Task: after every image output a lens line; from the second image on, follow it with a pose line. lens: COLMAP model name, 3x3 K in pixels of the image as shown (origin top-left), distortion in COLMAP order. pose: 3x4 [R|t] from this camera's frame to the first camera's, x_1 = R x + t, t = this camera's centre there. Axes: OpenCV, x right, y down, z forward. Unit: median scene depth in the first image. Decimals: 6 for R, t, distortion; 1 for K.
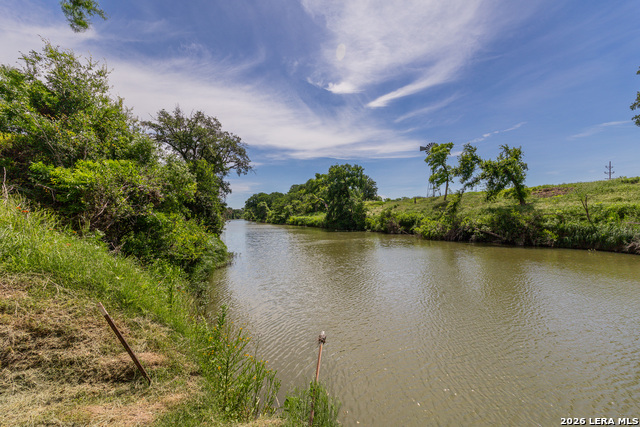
lens RADIAL K [[256.0, 0, 320.0], [0, 256.0, 213.5], [0, 0, 1]] dist [-0.000471, 0.000124]
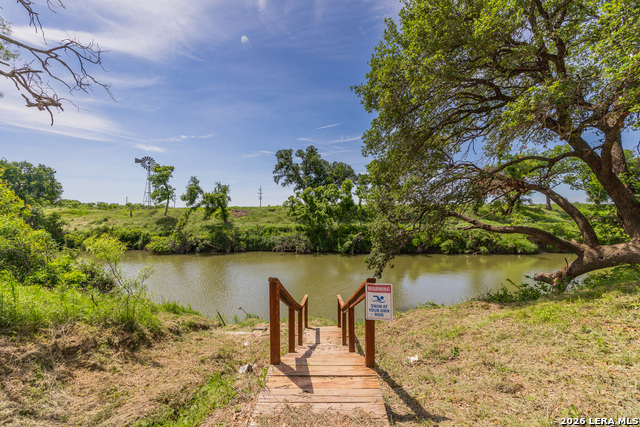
lens RADIAL K [[256.0, 0, 320.0], [0, 256.0, 213.5], [0, 0, 1]] dist [-0.000471, 0.000124]
pose [[0.467754, 0.005065, 0.883844, -0.268847], [-0.008122, 0.999966, -0.001433, -0.090302], [-0.883822, -0.006508, 0.467779, -0.181098]]
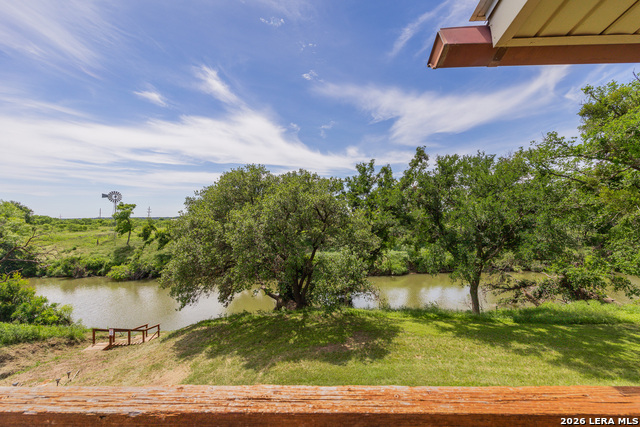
lens RADIAL K [[256.0, 0, 320.0], [0, 256.0, 213.5], [0, 0, 1]] dist [-0.000471, 0.000124]
pose [[0.414846, 0.027250, 0.909484, -0.459046], [-0.008940, 0.999625, -0.025872, -0.267680], [-0.909848, 0.002602, 0.414934, -0.690788]]
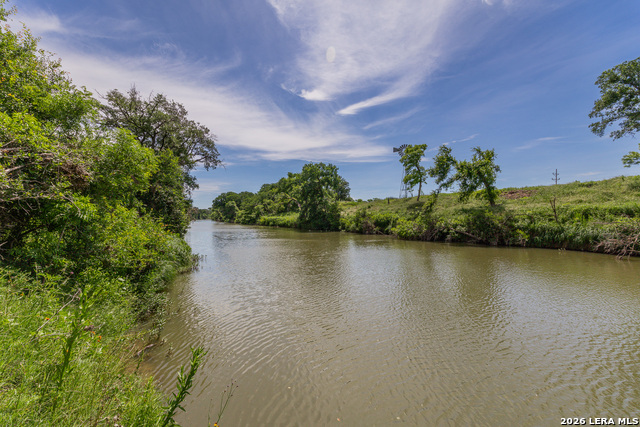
lens RADIAL K [[256.1, 0, 320.0], [0, 256.1, 213.5], [0, 0, 1]] dist [0.003351, 0.000378]
pose [[0.993523, 0.008781, 0.113290, -0.017890], [-0.008478, 0.999959, -0.003156, 0.006117], [-0.113313, 0.002175, 0.993557, 0.050583]]
